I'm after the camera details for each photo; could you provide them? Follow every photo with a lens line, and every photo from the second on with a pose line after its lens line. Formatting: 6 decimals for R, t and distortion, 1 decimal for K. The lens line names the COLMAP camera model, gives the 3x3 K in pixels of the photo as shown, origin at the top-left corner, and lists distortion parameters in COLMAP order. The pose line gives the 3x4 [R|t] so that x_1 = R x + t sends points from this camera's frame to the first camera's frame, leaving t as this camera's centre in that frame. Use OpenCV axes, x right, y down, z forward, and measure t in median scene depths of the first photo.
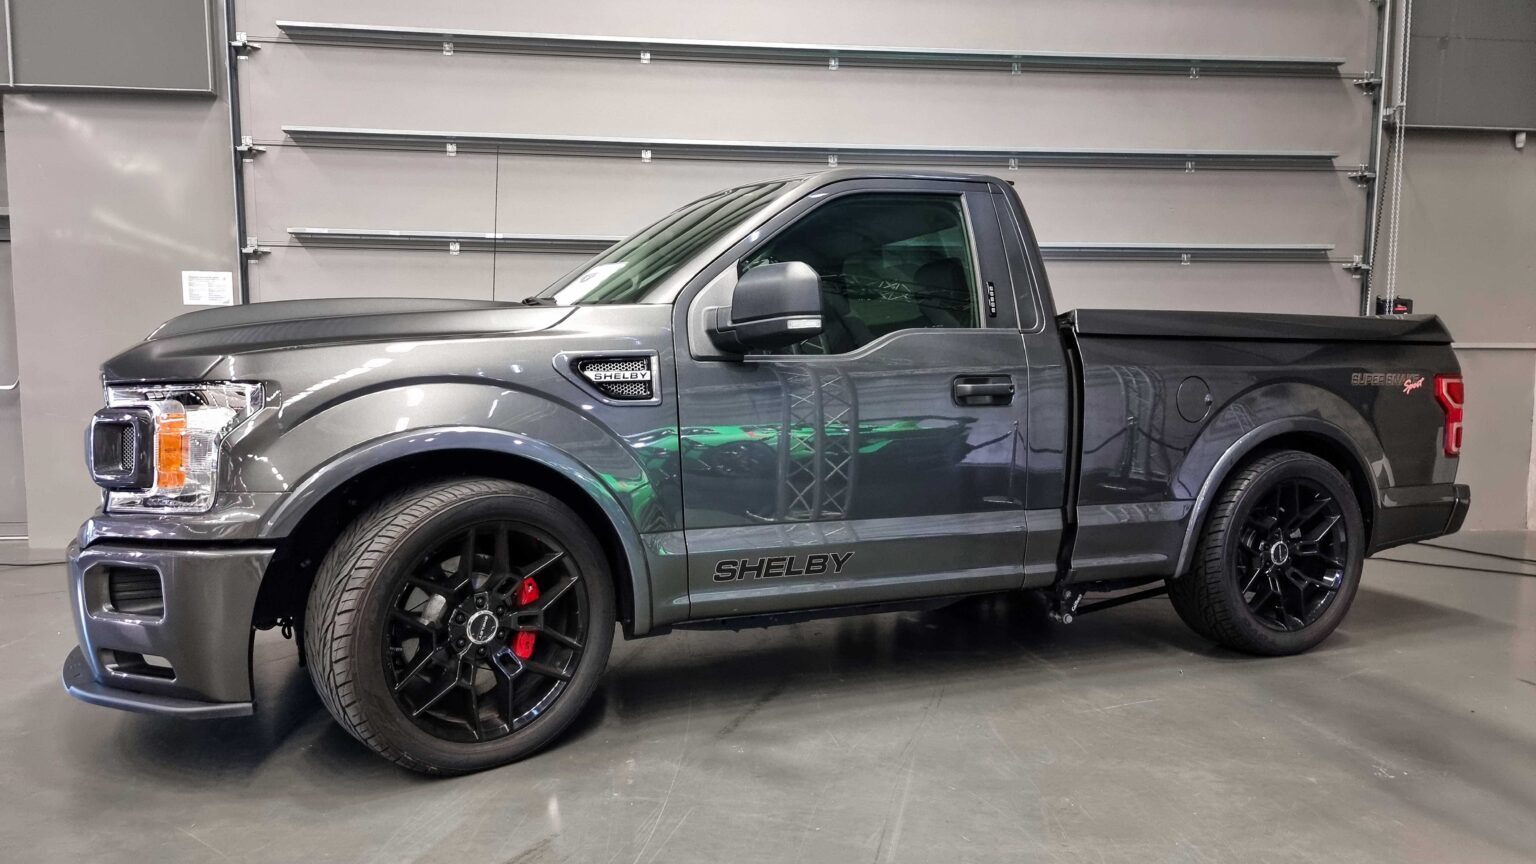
lens RADIAL K [[1113.9, 0, 763.7], [0, 1113.9, 483.9], [0, 0, 1]] dist [0.098658, -0.098201]
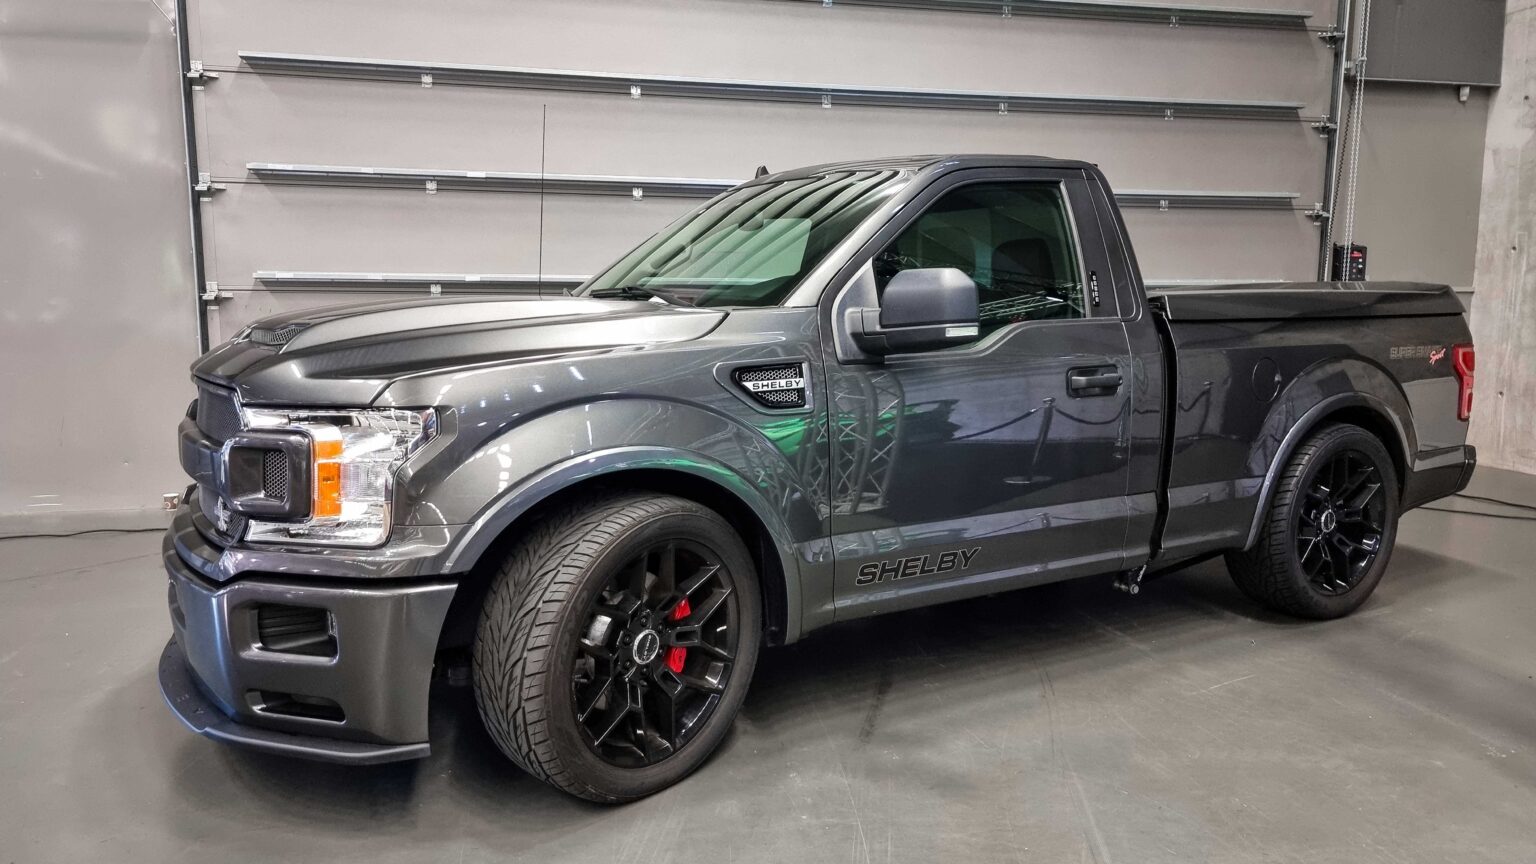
lens RADIAL K [[1144.6, 0, 785.1], [0, 1144.6, 428.7], [0, 0, 1]] dist [0.091004, -0.083479]
pose [[0.991393, -0.013527, 0.130218, -0.220580], [0.008676, 0.999249, 0.037753, -0.084013], [-0.130631, -0.036298, 0.990766, 0.001896]]
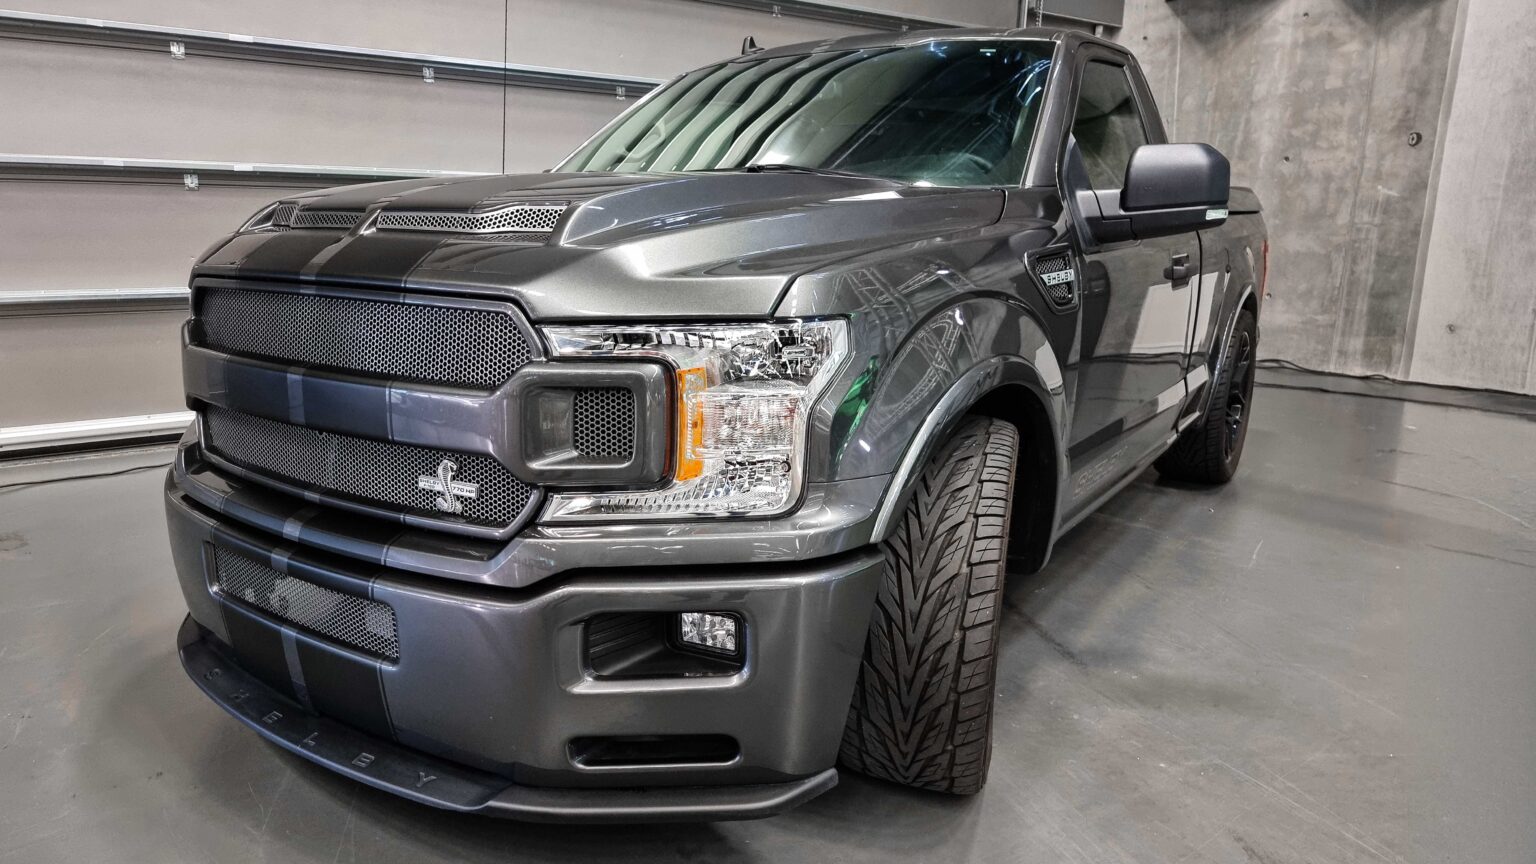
lens RADIAL K [[1033.6, 0, 717.5], [0, 1033.6, 411.6], [0, 0, 1]] dist [0.033521, -0.001383]
pose [[0.866502, -0.089045, 0.491167, -0.647558], [0.032598, 0.991954, 0.122326, -0.087888], [-0.498108, -0.089985, 0.862434, 0.392609]]
